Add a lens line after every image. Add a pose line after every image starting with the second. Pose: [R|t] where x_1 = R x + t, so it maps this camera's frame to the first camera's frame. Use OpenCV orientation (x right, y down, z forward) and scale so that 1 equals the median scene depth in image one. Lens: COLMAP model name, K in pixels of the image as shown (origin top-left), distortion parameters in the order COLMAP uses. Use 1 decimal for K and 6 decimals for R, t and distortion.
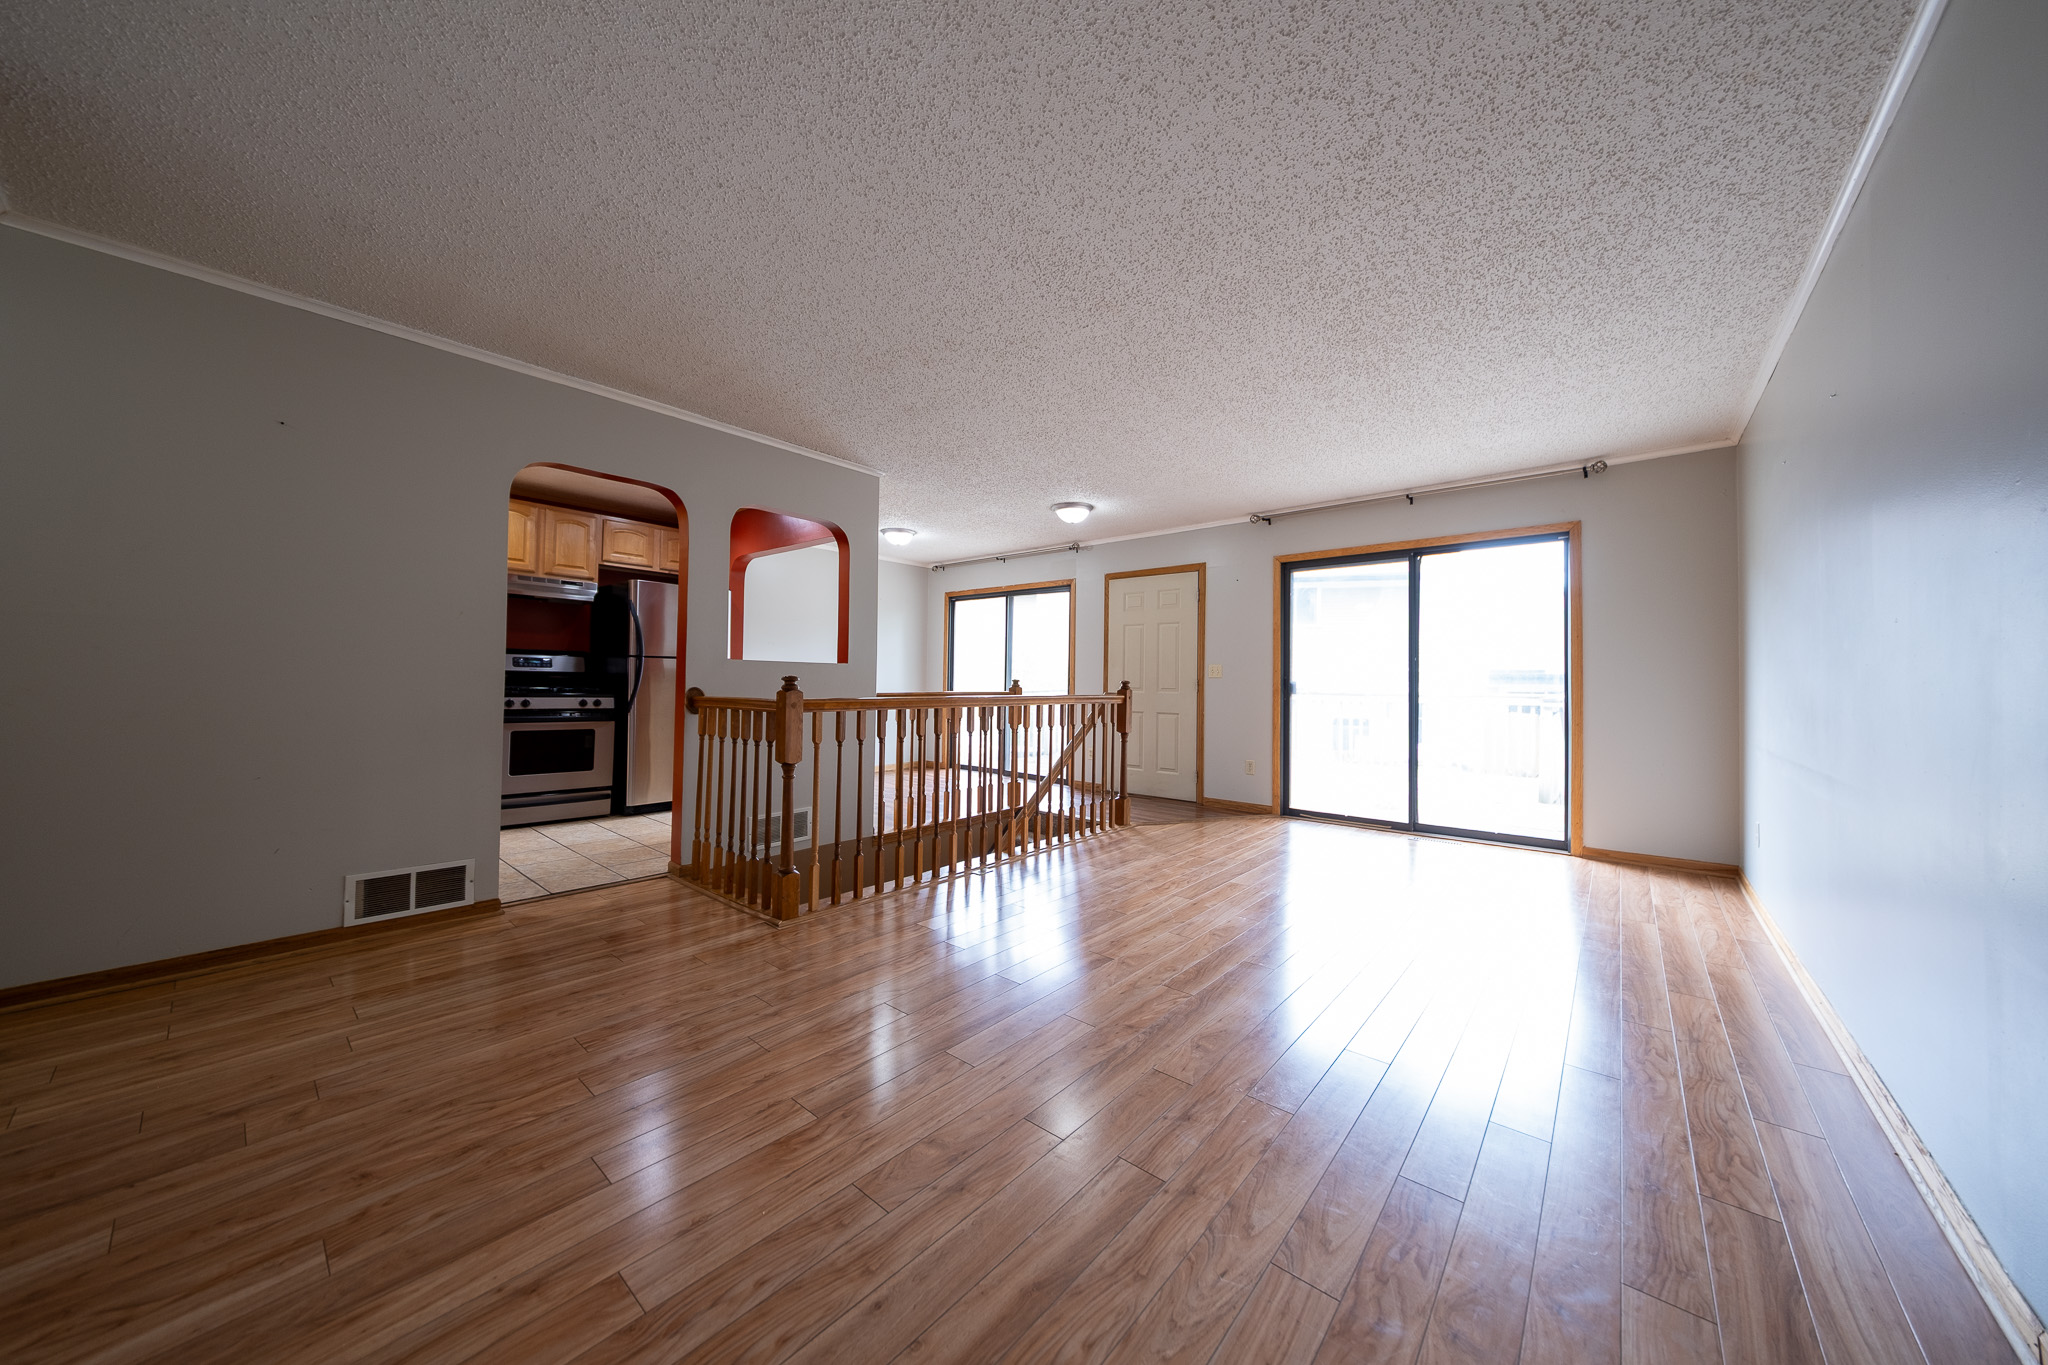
lens RADIAL K [[689.9, 0, 1015.2], [0, 689.9, 662.0], [0, 0, 1]] dist [0.004056, -0.000285]
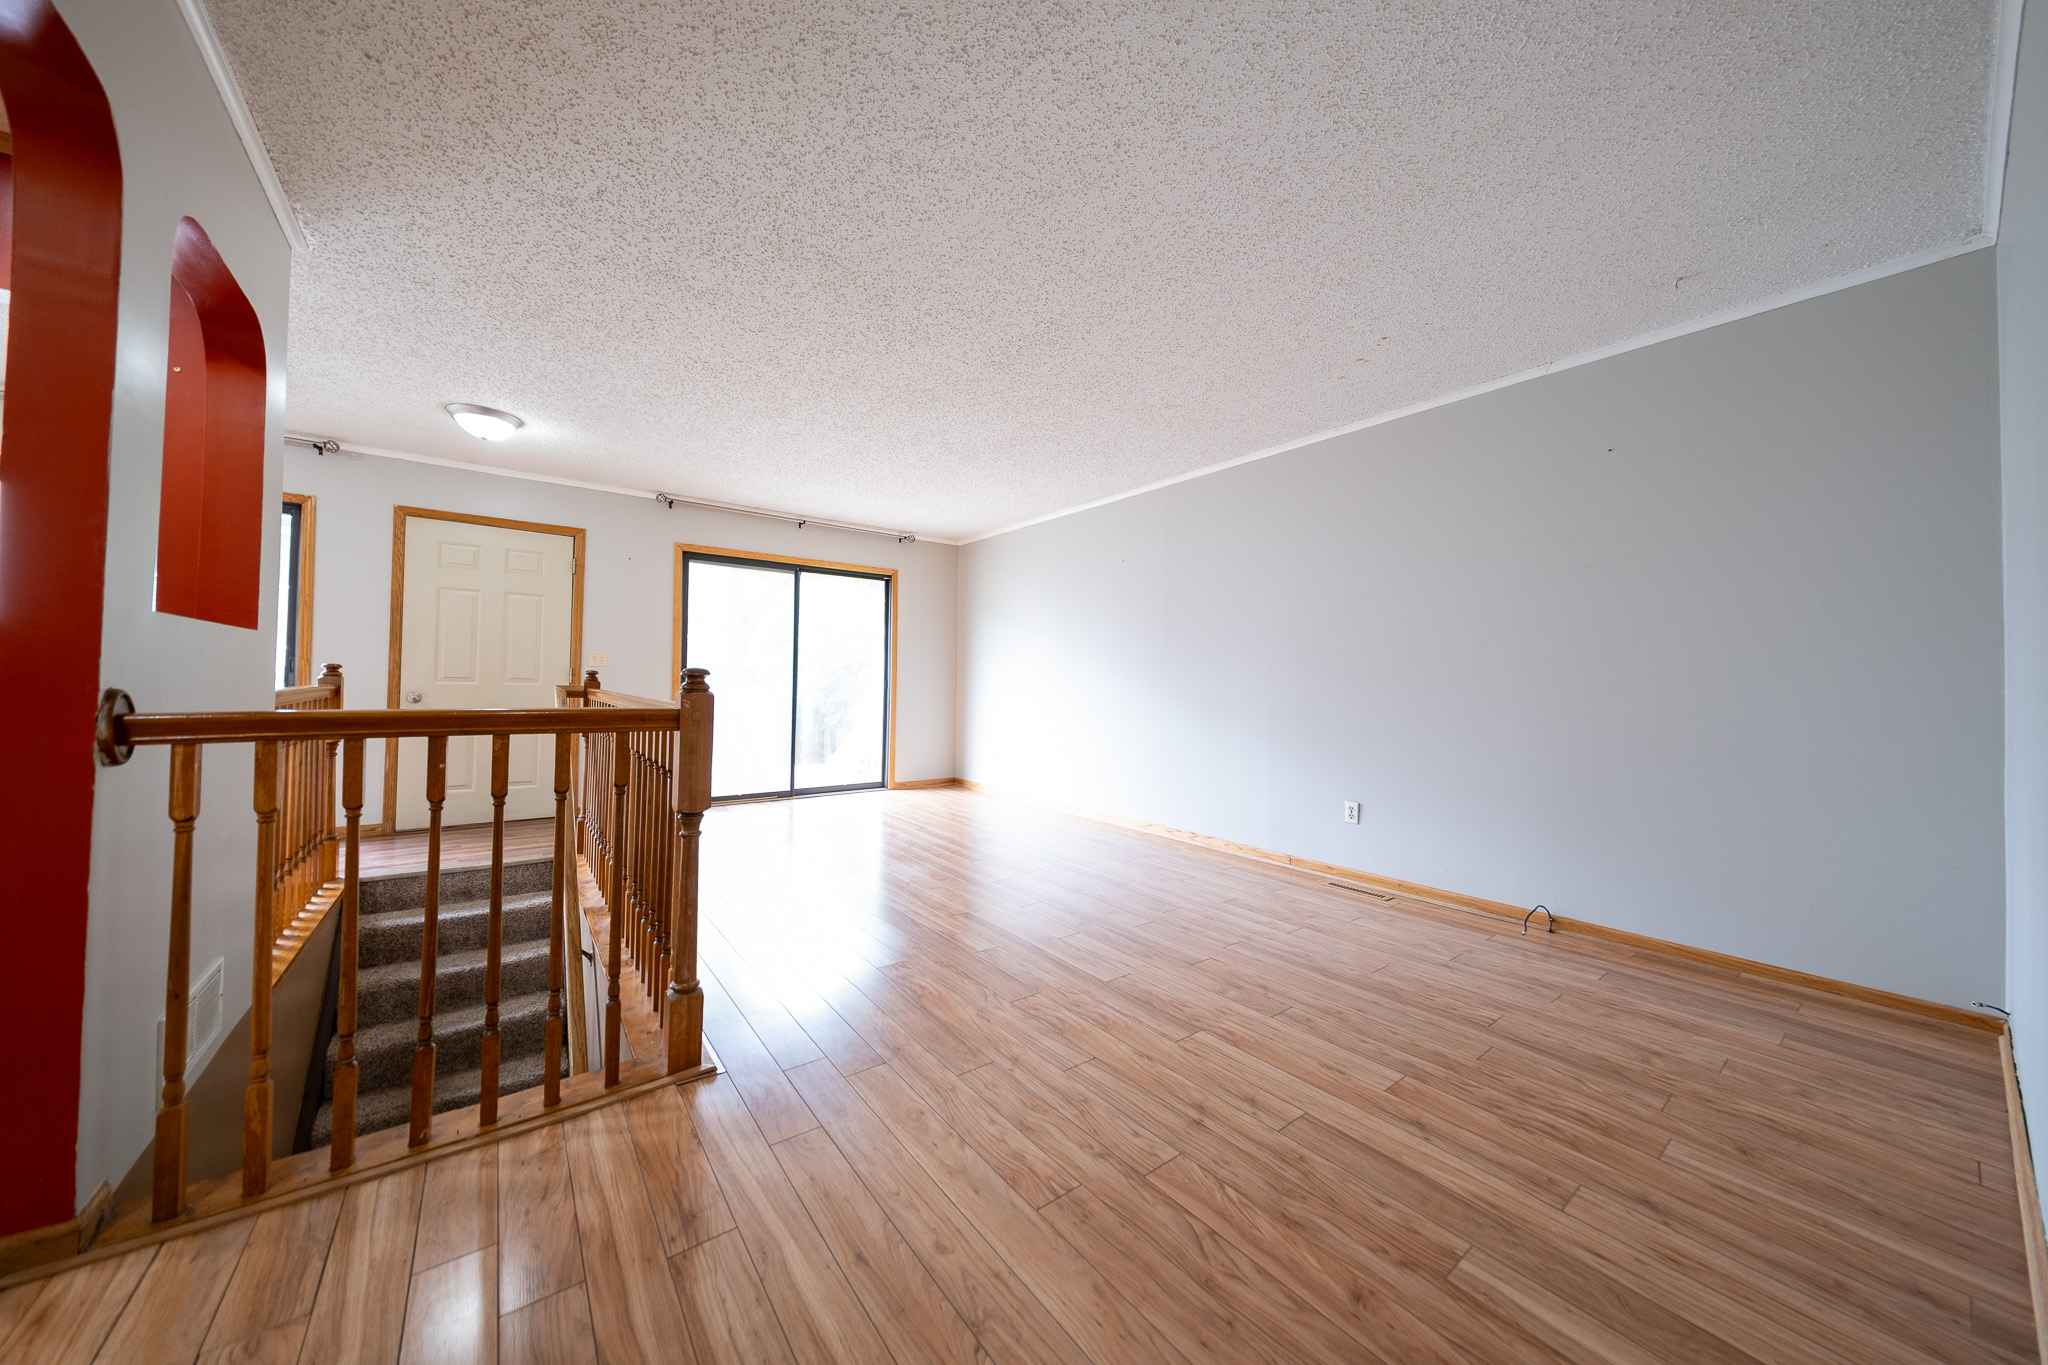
lens RADIAL K [[689.9, 0, 1018.0], [0, 689.9, 679.3], [0, 0, 1]] dist [0.004056, -0.000285]
pose [[0.207045, -0.003856, 0.978324, -1.090678], [-0.043898, 0.998948, 0.013227, 0.011682], [-0.977346, -0.045685, 0.206658, 0.753743]]
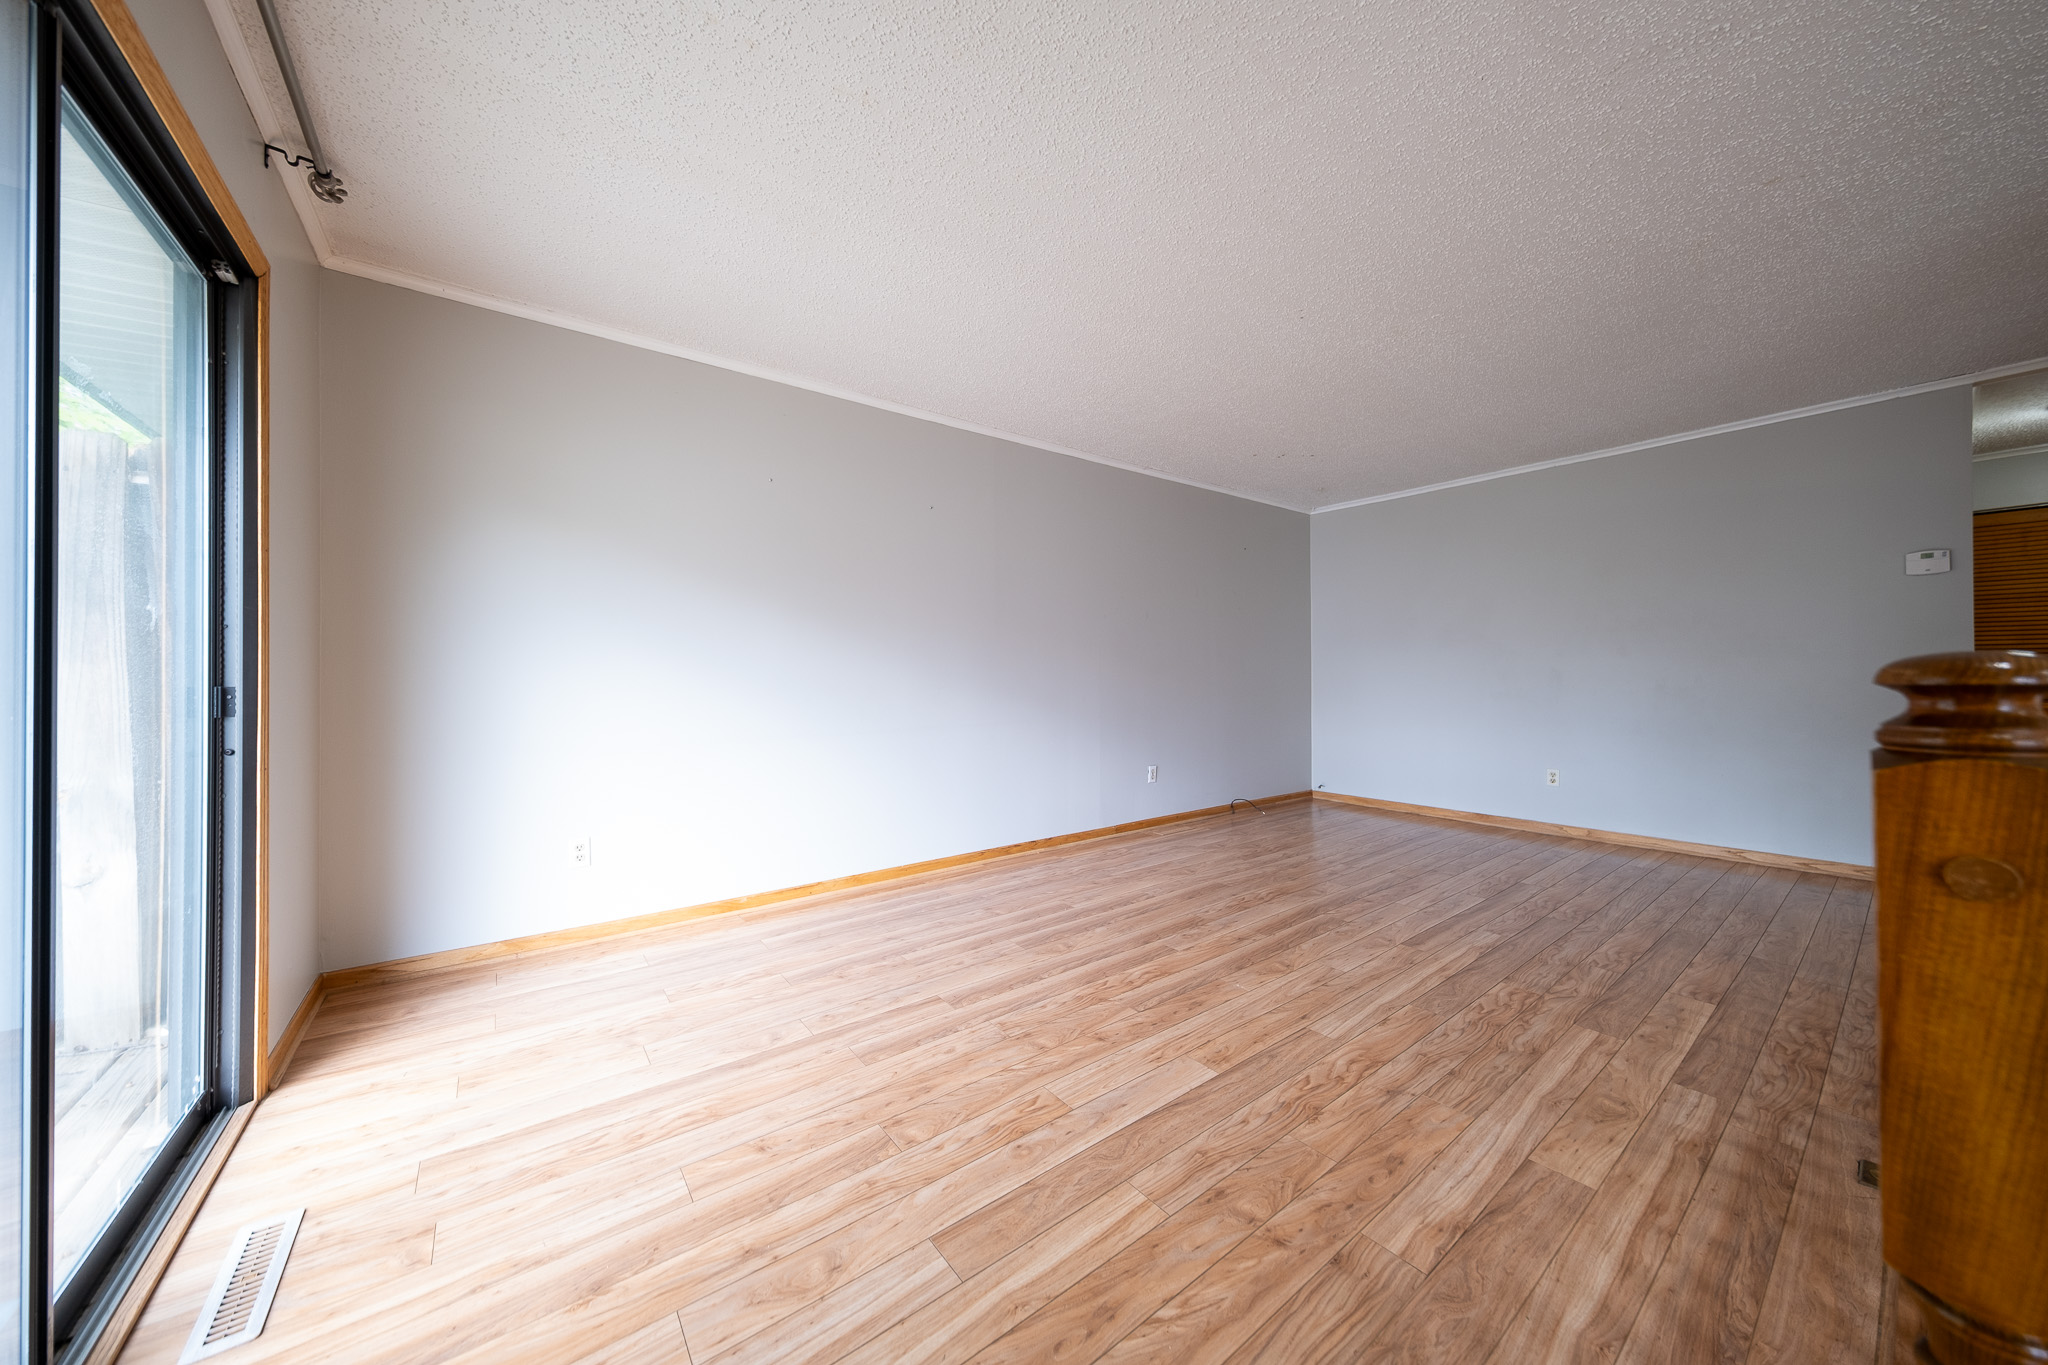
lens RADIAL K [[689.9, 0, 1021.5], [0, 689.9, 680.9], [0, 0, 1]] dist [0.004056, -0.000285]
pose [[-0.979692, -0.010847, 0.200213, 0.541222], [-0.015003, 0.999702, -0.019249, 0.073494], [-0.199944, -0.021862, -0.979563, 2.329564]]
